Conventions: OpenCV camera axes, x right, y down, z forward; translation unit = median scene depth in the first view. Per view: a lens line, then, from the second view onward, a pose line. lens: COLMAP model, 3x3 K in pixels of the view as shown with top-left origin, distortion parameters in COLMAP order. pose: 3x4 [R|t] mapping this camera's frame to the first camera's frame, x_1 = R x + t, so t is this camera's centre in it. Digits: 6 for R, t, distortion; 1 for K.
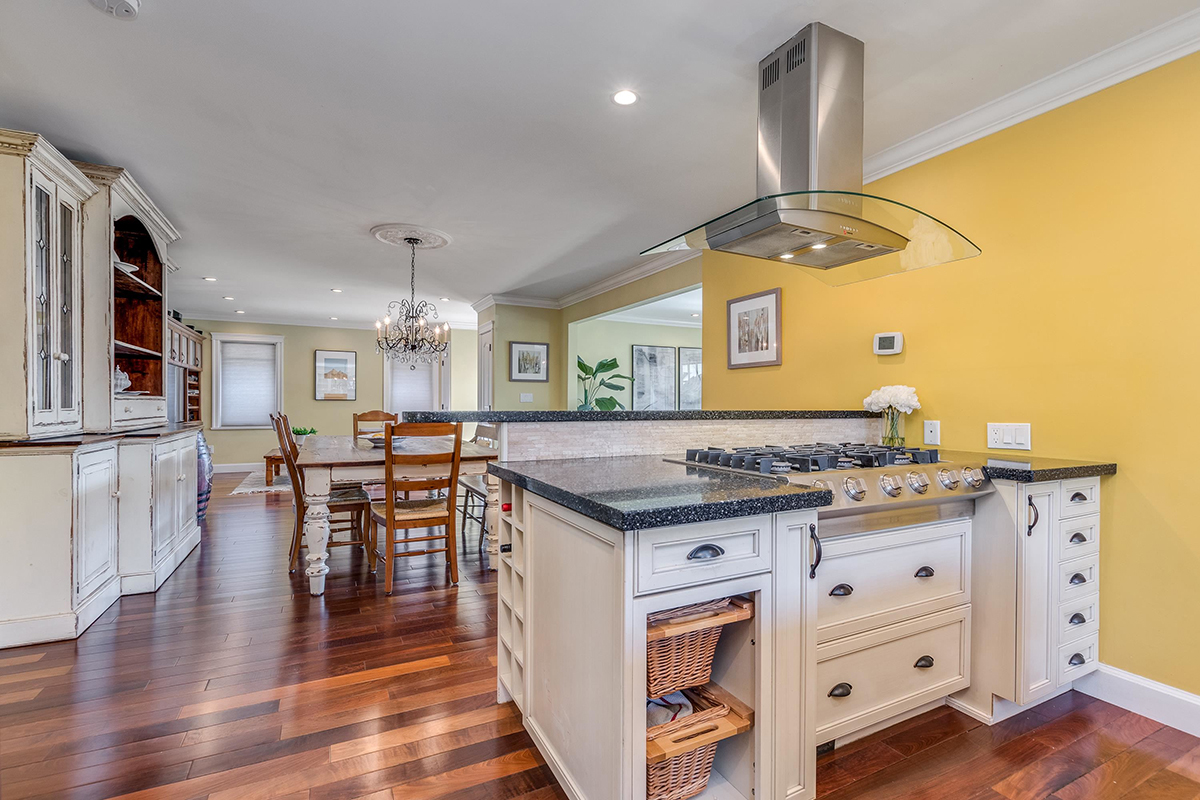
lens RADIAL K [[623.1, 0, 600.3], [0, 623.1, 404.6], [0, 0, 1]] dist [0.001124, -0.000040]
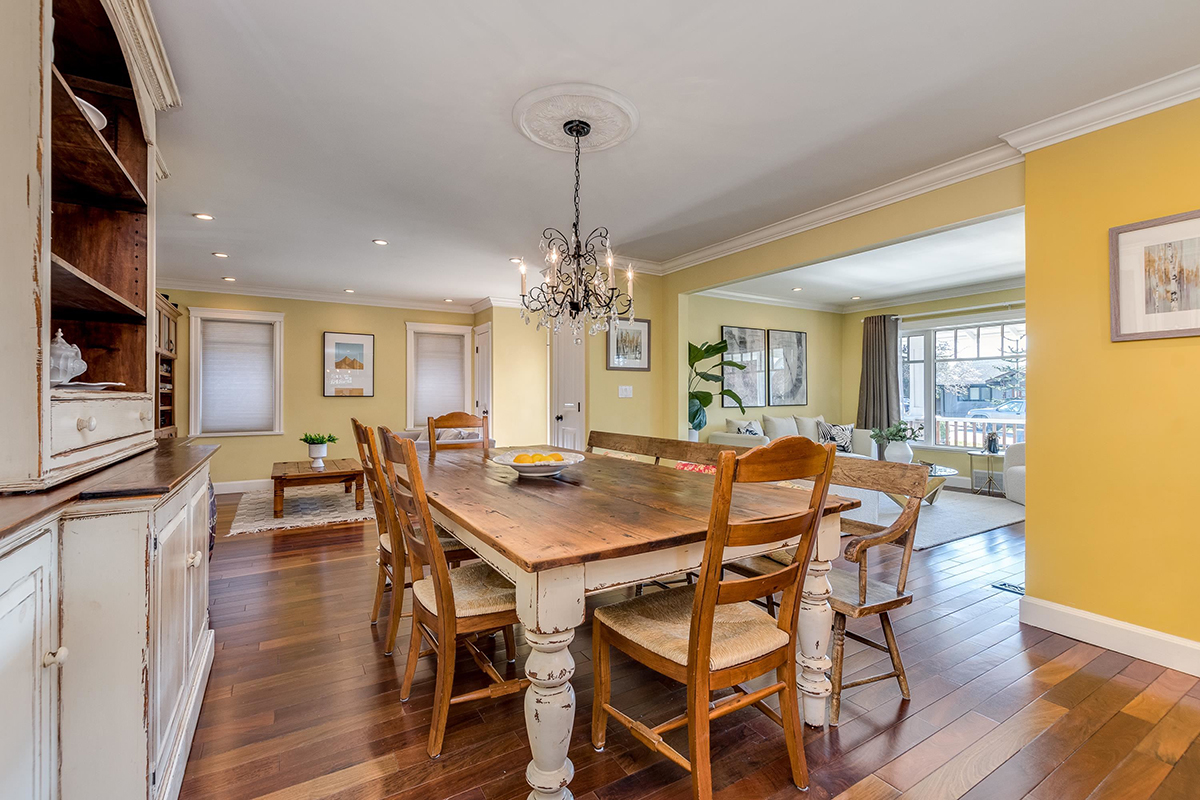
lens RADIAL K [[575.7, 0, 553.9], [0, 575.7, 391.5], [0, 0, 1]] dist [0.001423, -0.000195]
pose [[0.998725, -0.005988, 0.050124, -0.230633], [0.006543, 0.999919, -0.010911, -0.003939], [-0.050055, 0.011225, 0.998683, 0.298222]]
